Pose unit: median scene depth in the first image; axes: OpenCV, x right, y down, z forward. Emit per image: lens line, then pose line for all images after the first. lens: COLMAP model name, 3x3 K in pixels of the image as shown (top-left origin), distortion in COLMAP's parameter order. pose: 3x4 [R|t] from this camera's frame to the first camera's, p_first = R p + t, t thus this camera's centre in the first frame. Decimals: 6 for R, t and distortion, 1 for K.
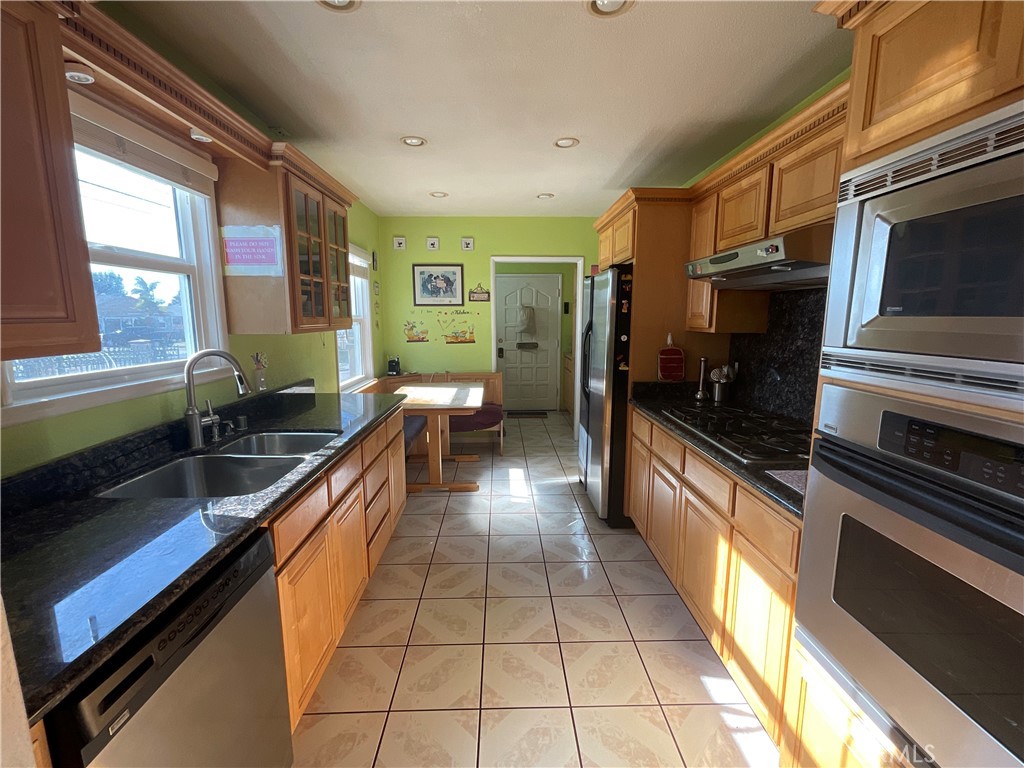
lens RADIAL K [[450.9, 0, 512.0], [0, 450.9, 384.0], [0, 0, 1]] dist [-0.000148, -0.000171]
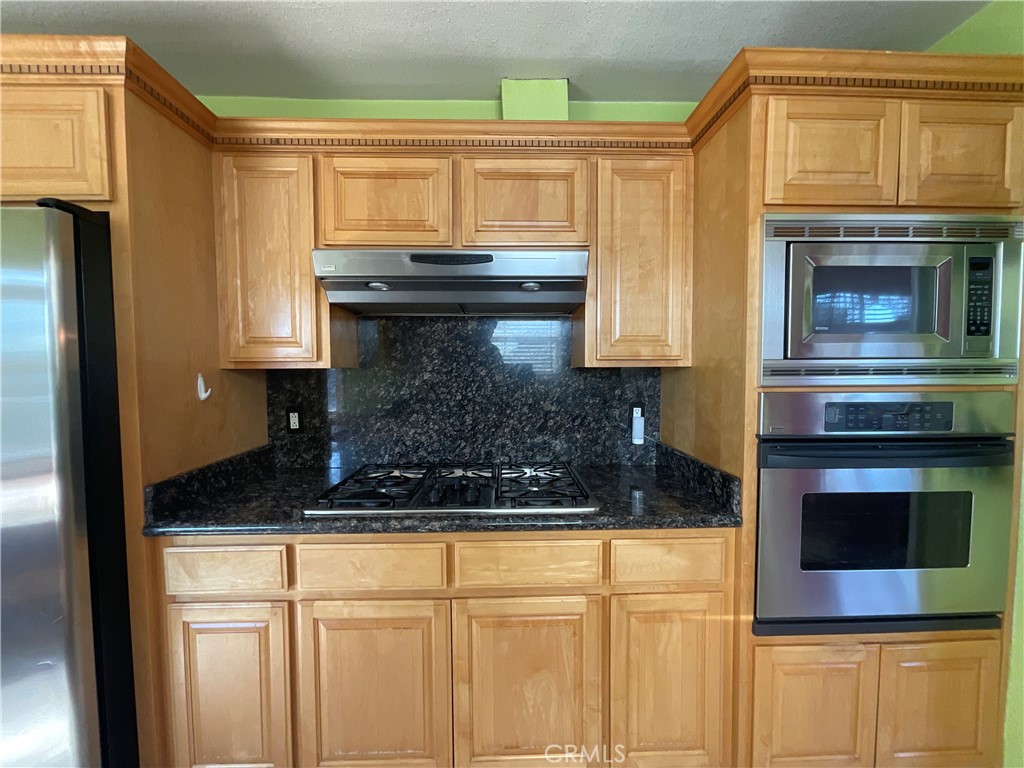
lens RADIAL K [[405.1, 0, 510.0], [0, 405.1, 376.6], [0, 0, 1]] dist [-0.000358, 0.000031]
pose [[-0.000587, -0.025902, 0.999664, -0.159597], [0.154709, 0.987626, 0.025681, -0.085075], [-0.987960, 0.154673, 0.003428, 0.831427]]
